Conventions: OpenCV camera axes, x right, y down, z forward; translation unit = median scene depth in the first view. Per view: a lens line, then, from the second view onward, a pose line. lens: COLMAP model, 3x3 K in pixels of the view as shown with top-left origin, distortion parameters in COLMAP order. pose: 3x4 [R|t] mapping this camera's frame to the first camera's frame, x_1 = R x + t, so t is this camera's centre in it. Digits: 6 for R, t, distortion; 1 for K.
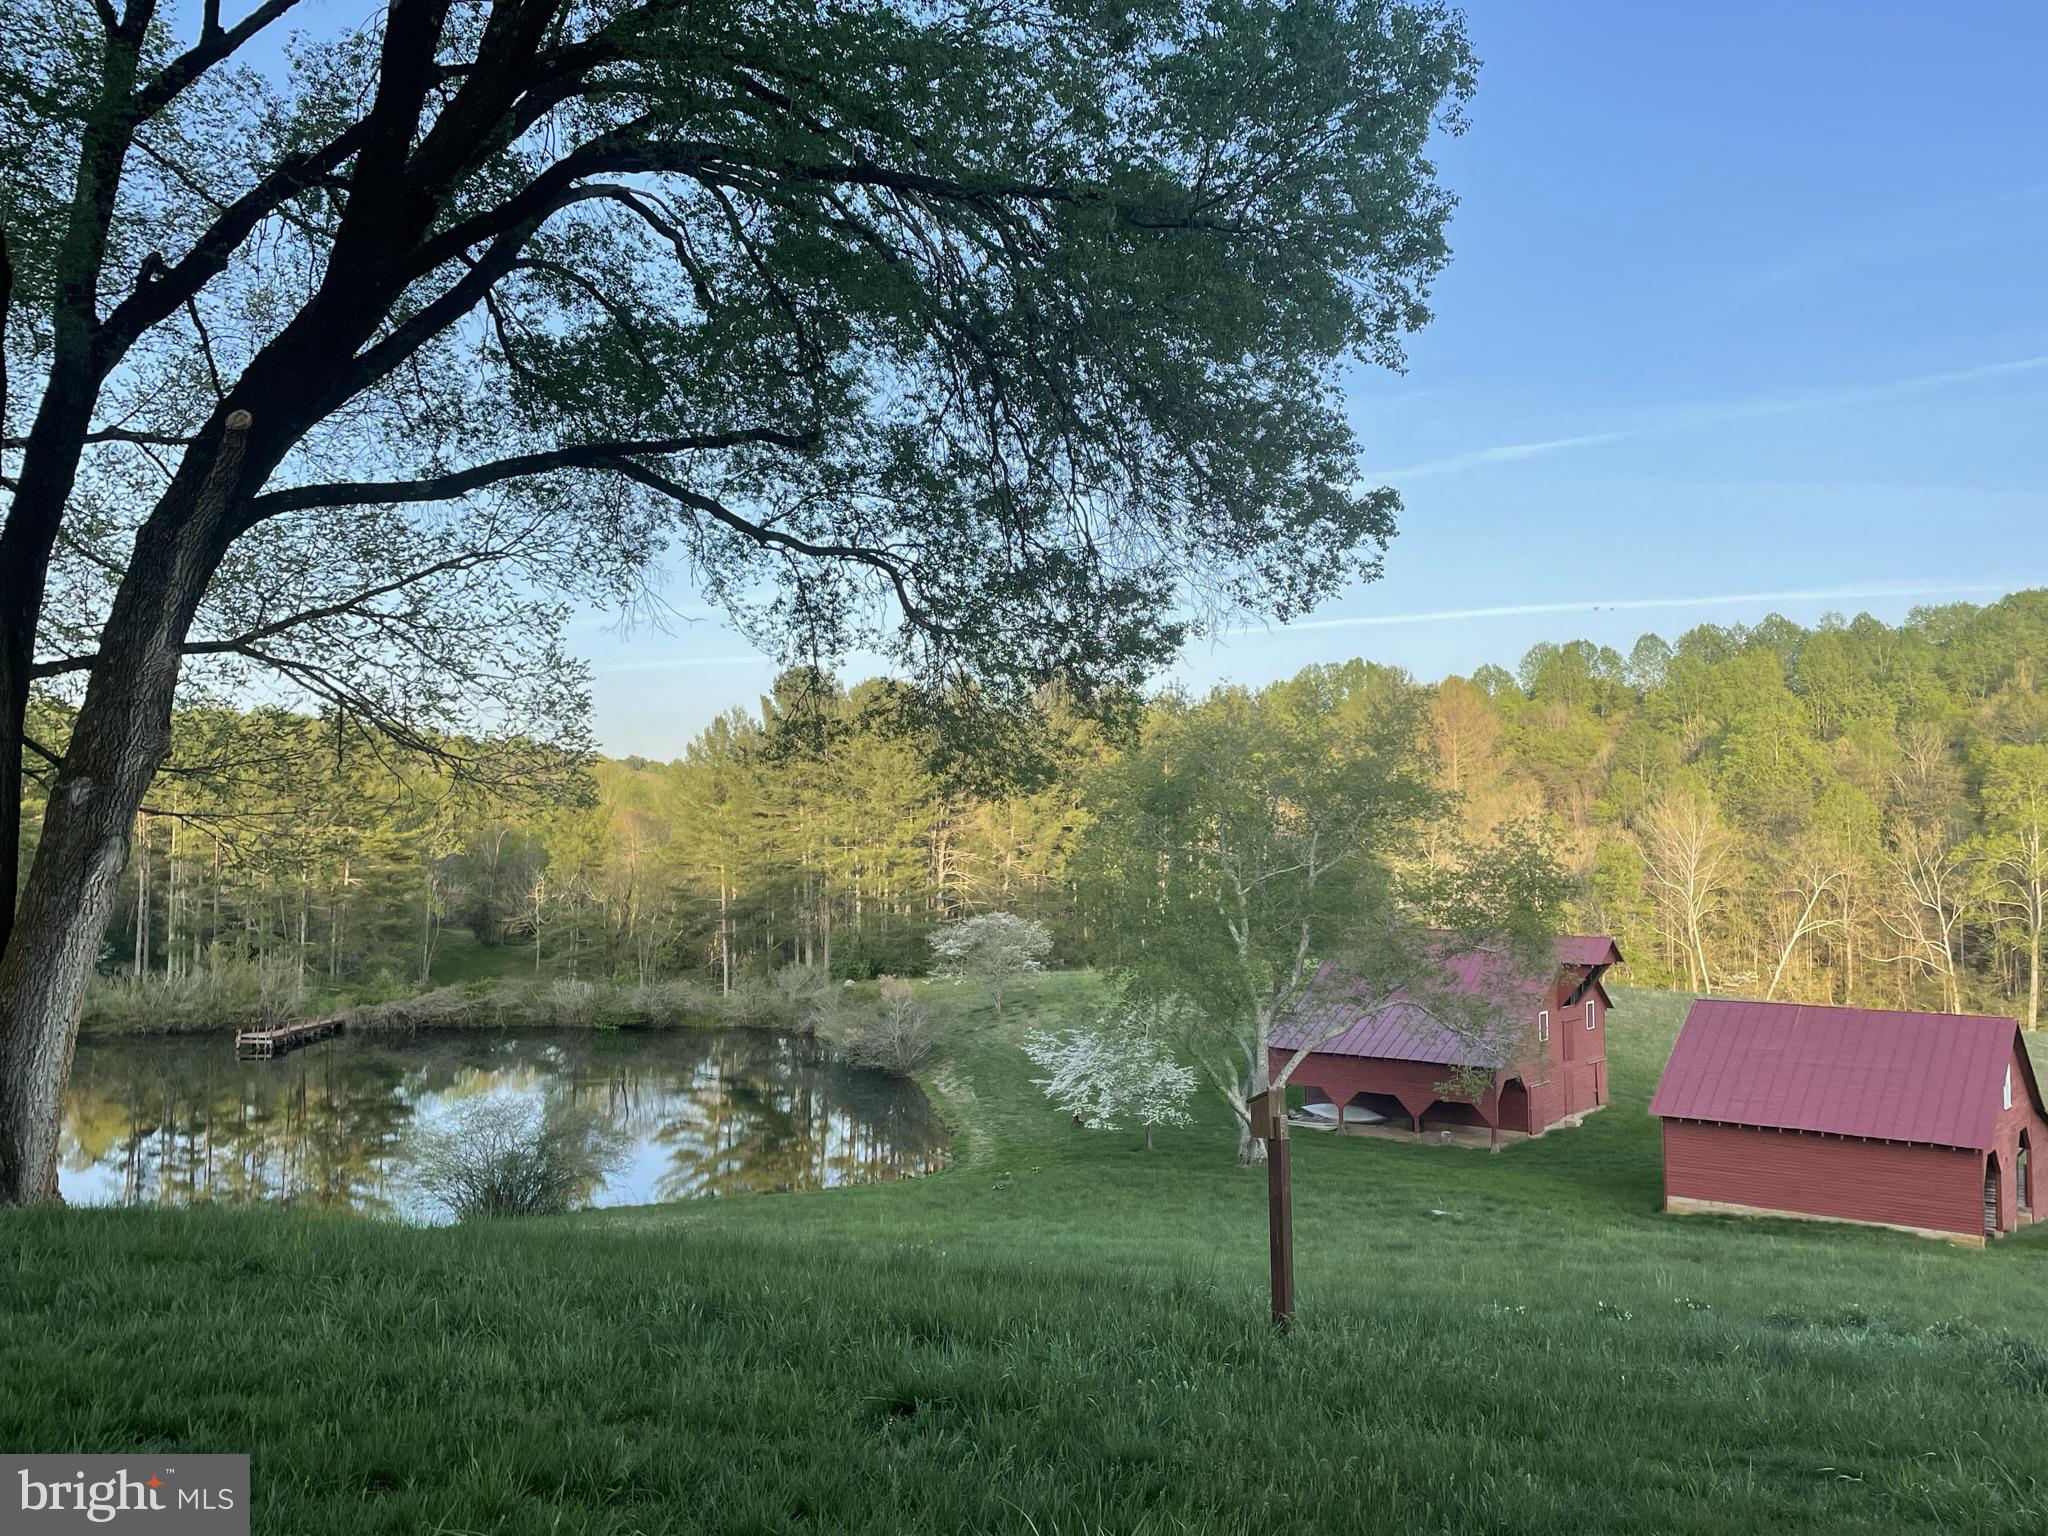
lens RADIAL K [[1727.8, 0, 1030.9], [0, 1727.8, 761.3], [0, 0, 1]] dist [0.070648, -0.063941]
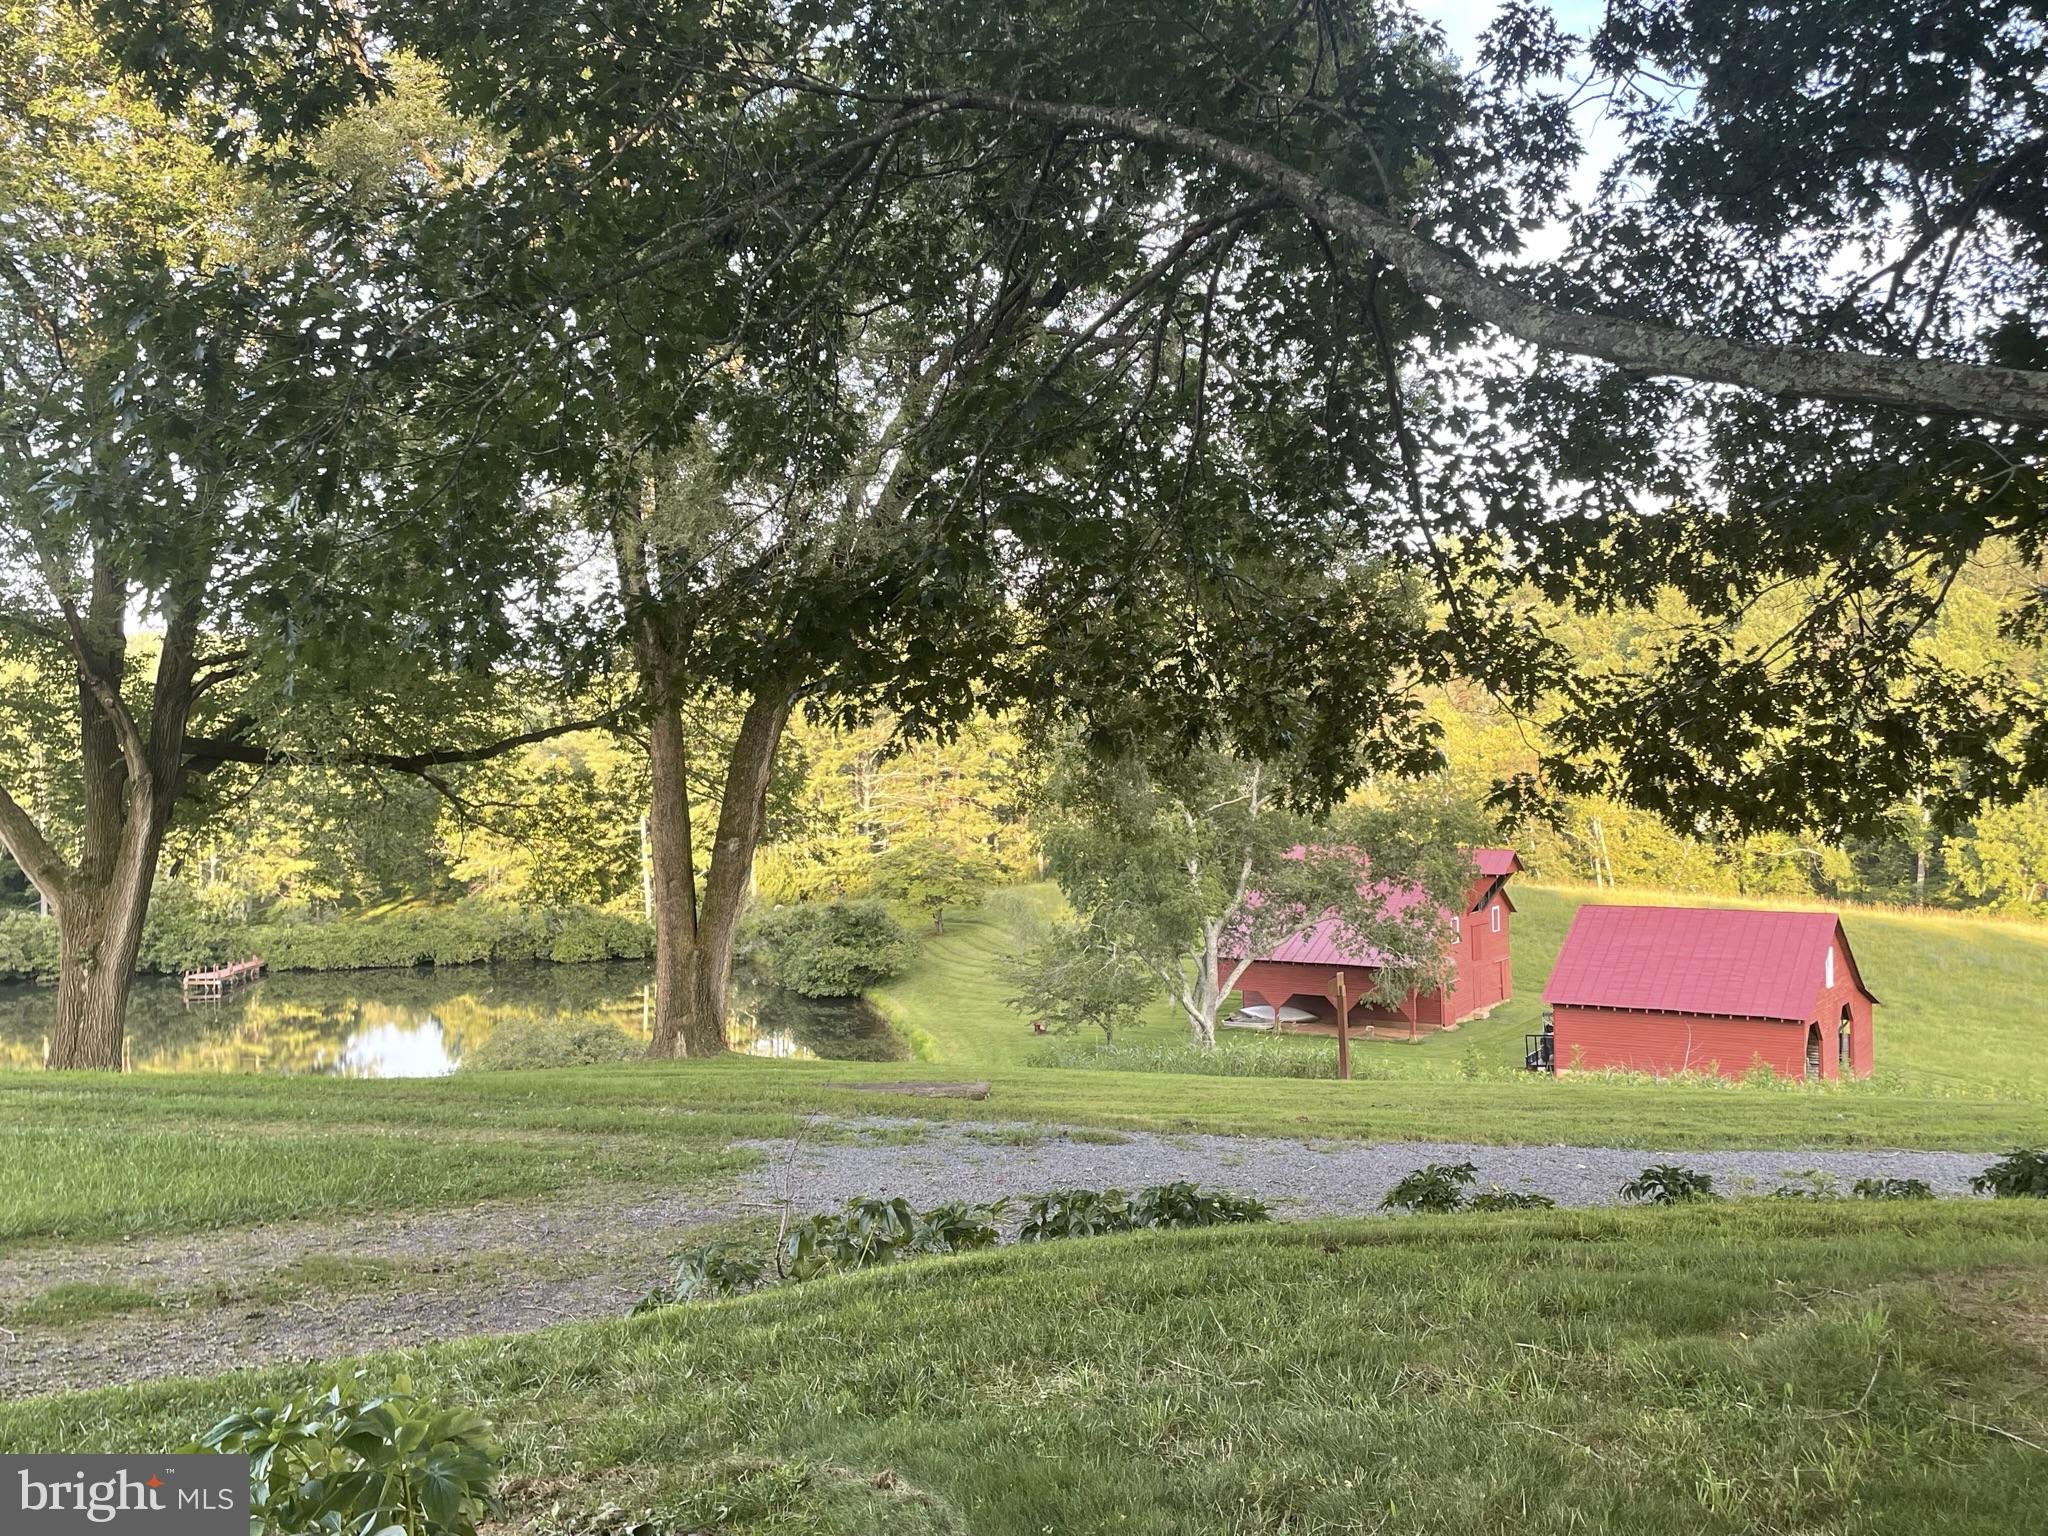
lens RADIAL K [[1921.3, 0, 1030.7], [0, 1921.3, 763.5], [0, 0, 1]] dist [0.080930, 0.000000]
pose [[0.997234, -0.023936, 0.070369, -0.040712], [0.019675, 0.997966, 0.060639, -0.023535], [-0.071678, -0.059087, 0.995676, -0.138259]]
